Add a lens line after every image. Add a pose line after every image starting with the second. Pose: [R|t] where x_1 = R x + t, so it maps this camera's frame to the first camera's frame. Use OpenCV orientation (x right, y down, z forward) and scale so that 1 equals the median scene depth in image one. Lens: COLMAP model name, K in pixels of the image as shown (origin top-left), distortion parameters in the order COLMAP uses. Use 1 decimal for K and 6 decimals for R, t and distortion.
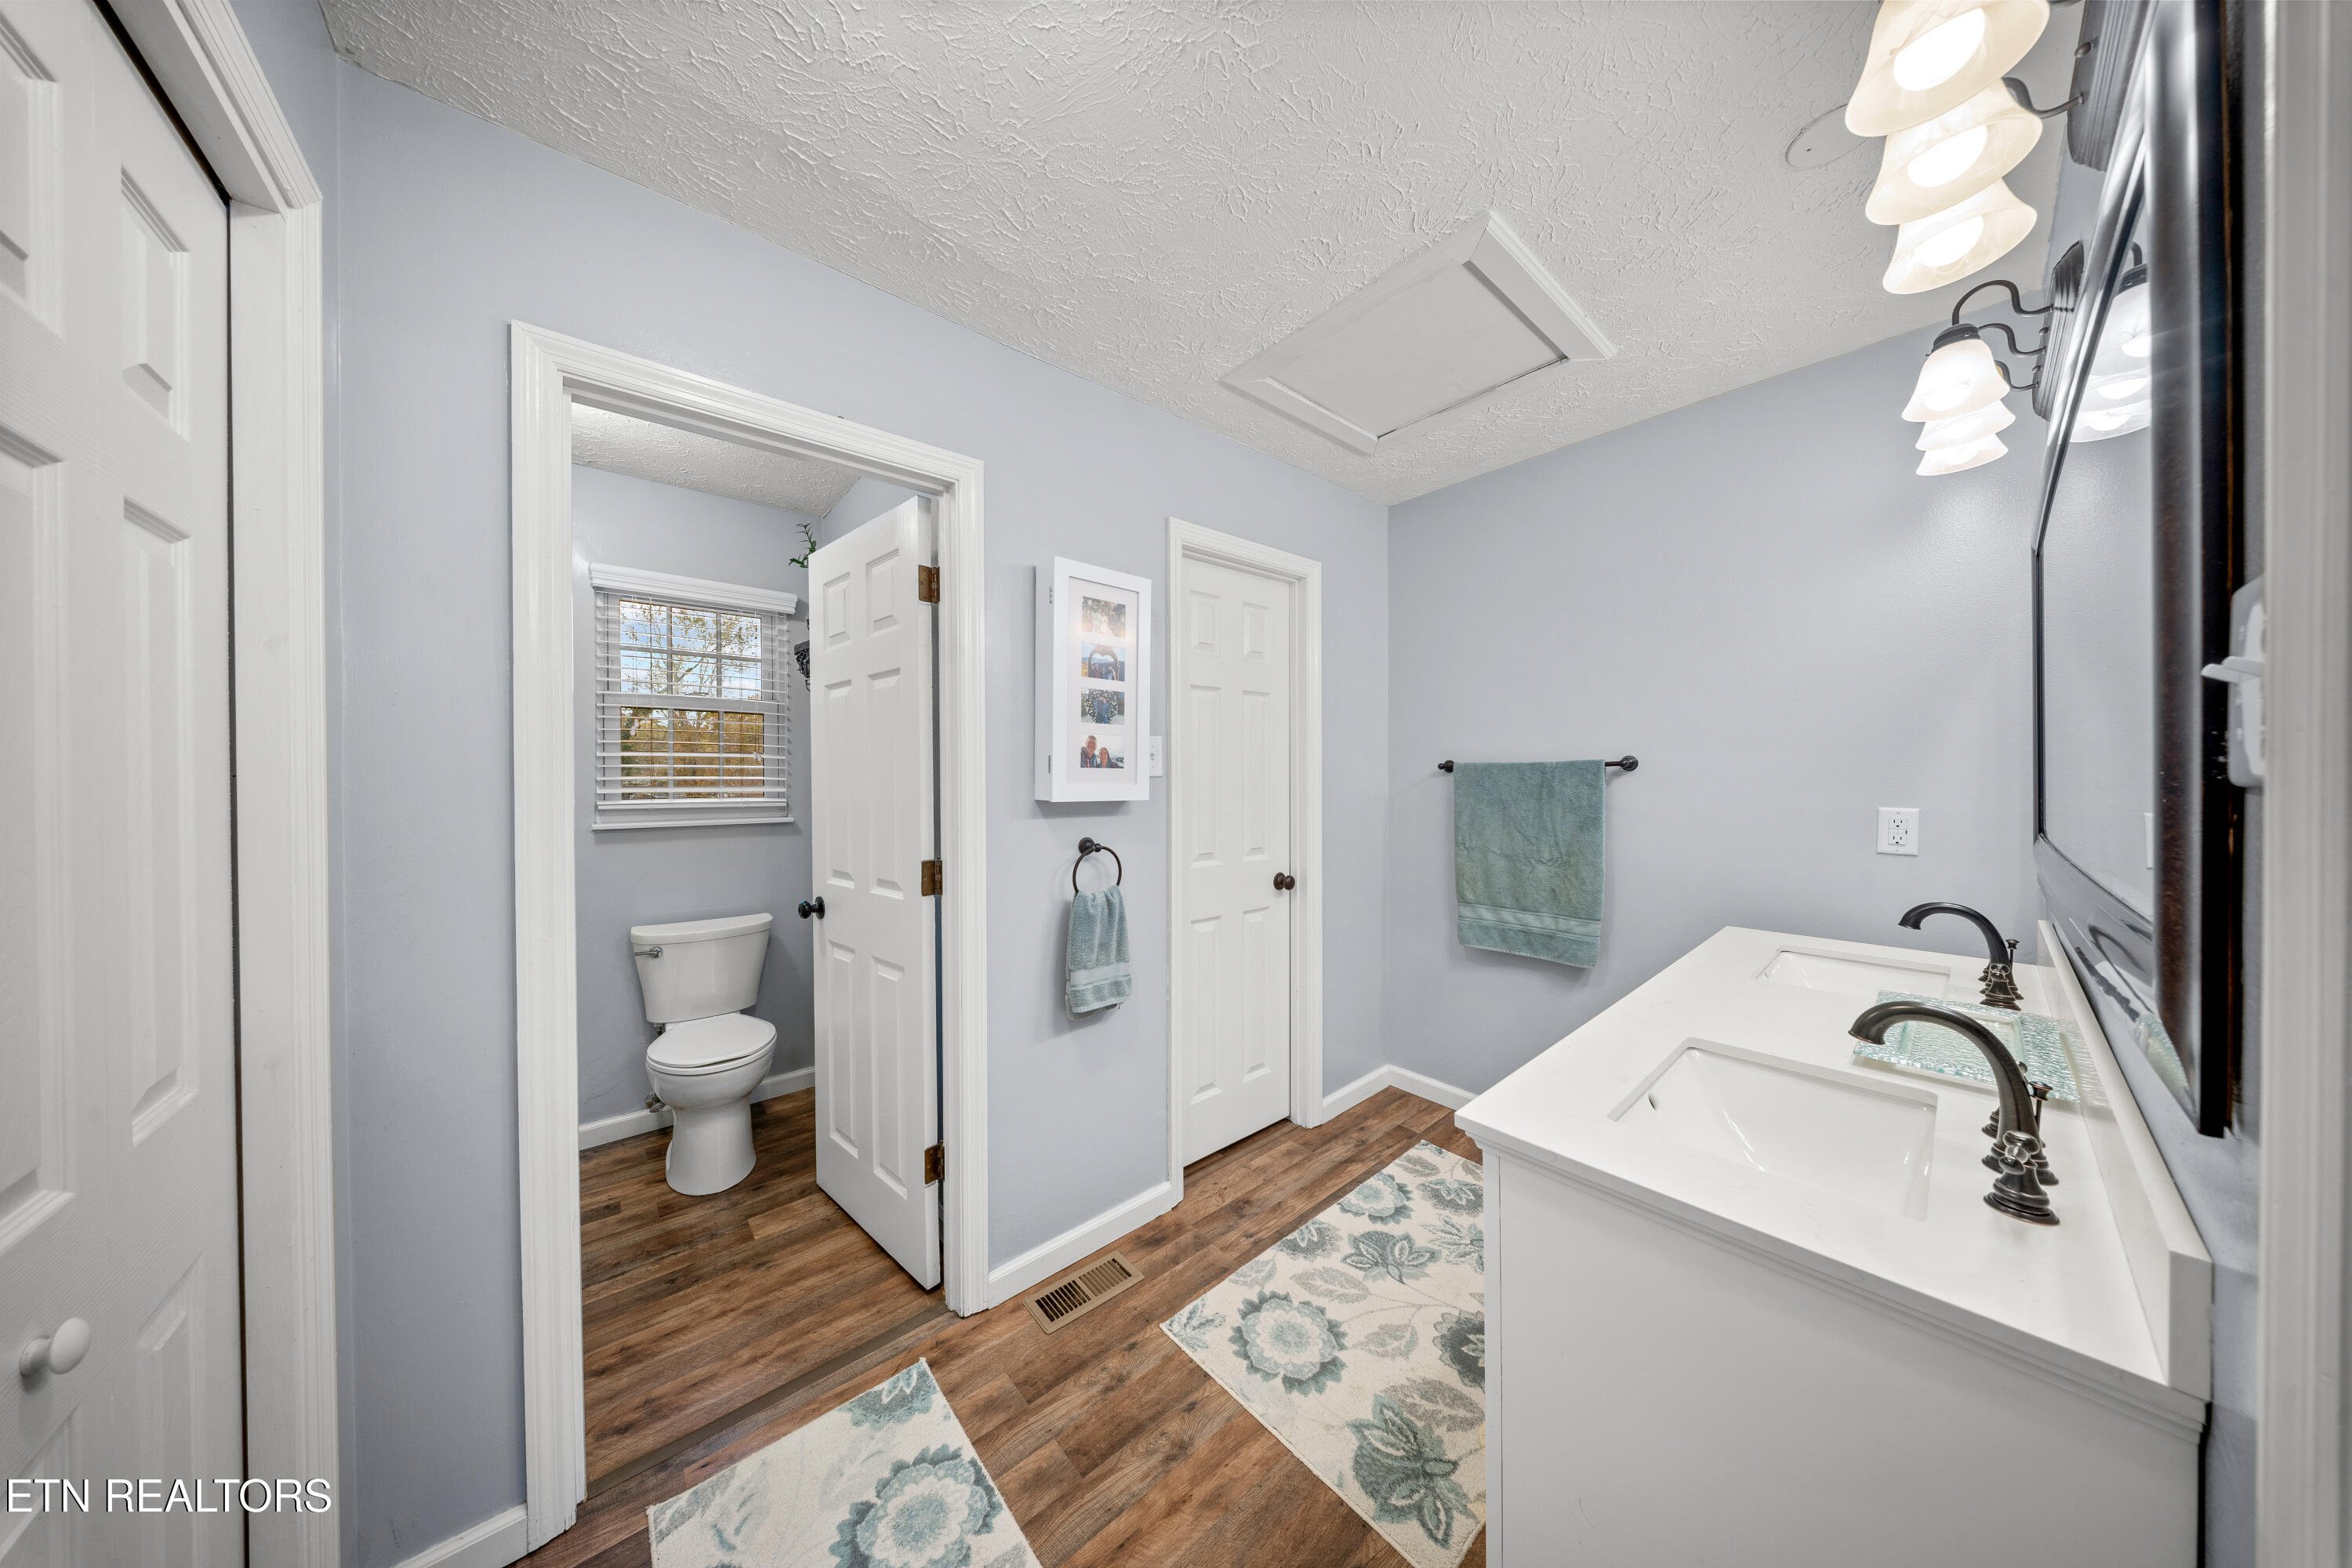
lens RADIAL K [[686.0, 0, 1181.7], [0, 686.0, 779.9], [0, 0, 1]] dist [-0.014456, -0.000473]
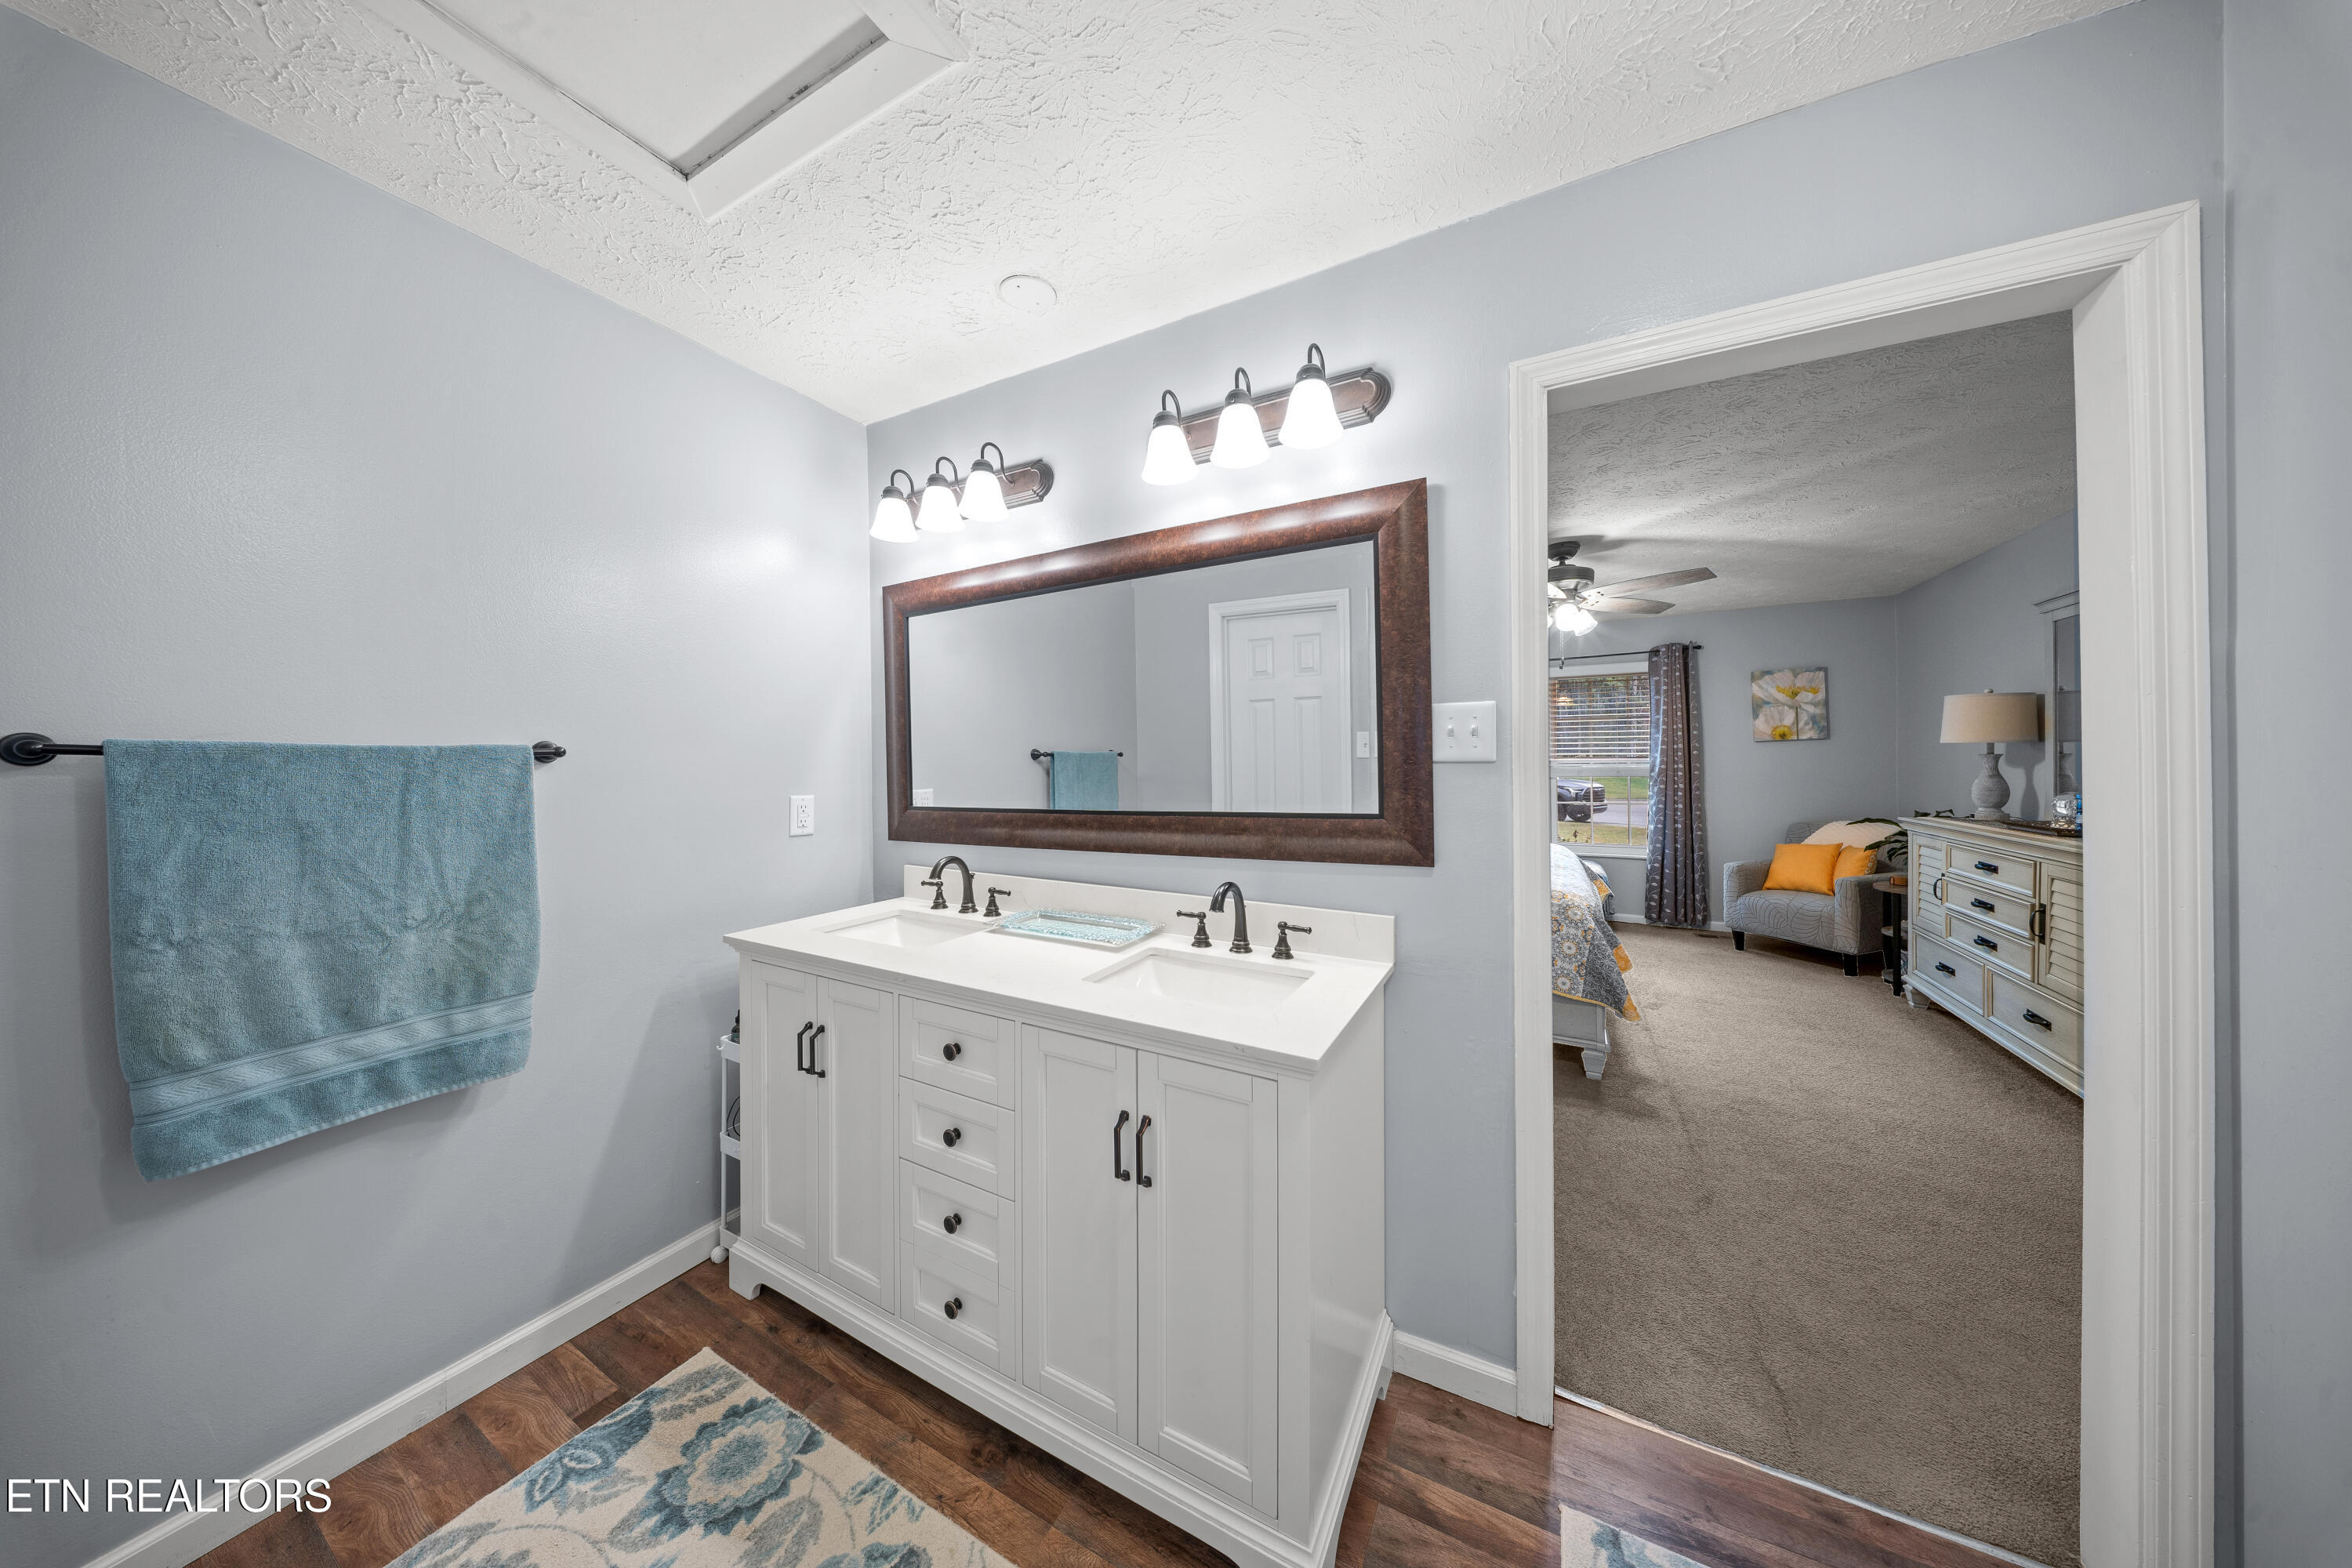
lens RADIAL K [[686.0, 0, 1186.4], [0, 686.0, 764.7], [0, 0, 1]] dist [-0.014456, -0.000473]
pose [[-0.364651, 0.004638, 0.931133, -0.251623], [0.015651, 0.999877, 0.001149, -0.002054], [-0.931013, 0.014992, -0.364679, 0.733139]]
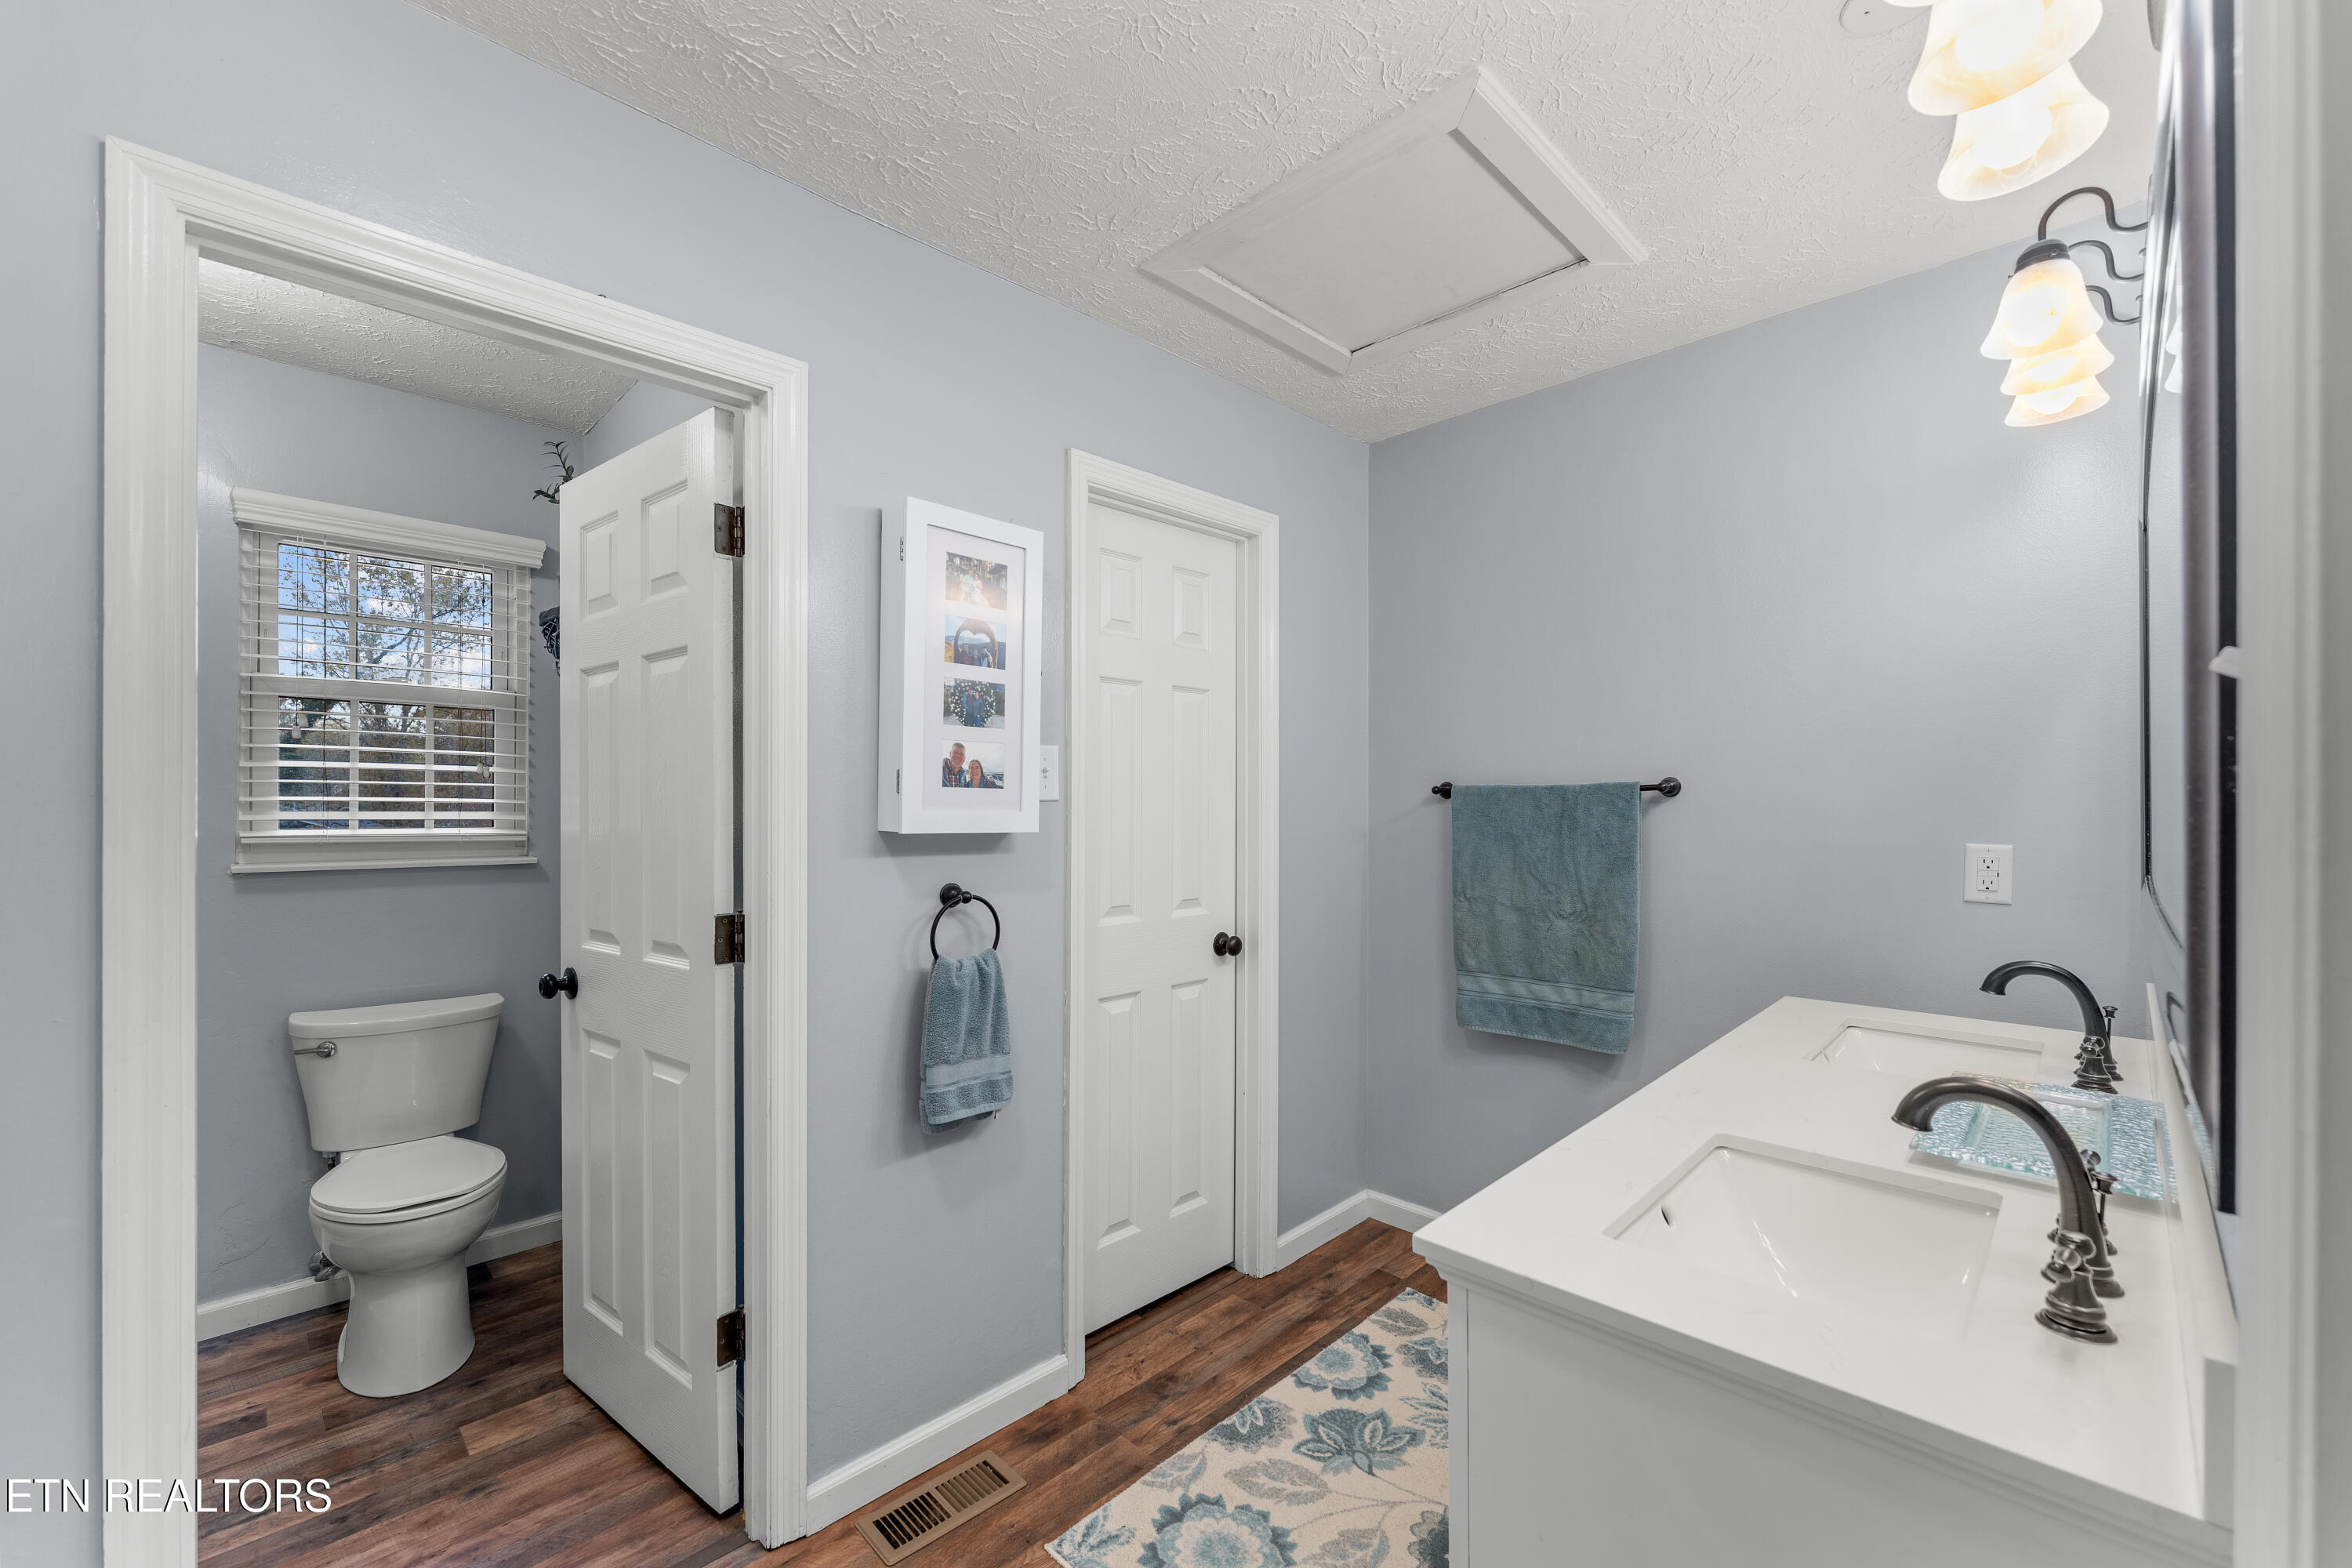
lens RADIAL K [[947.8, 0, 1183.6], [0, 947.8, 804.7], [0, 0, 1]] dist [-0.022569, 0.004330]
pose [[0.997156, 0.005572, 0.075162, 0.032587], [-0.004996, 0.999957, -0.007854, 0.007771], [-0.075202, 0.007456, 0.997140, -0.021975]]
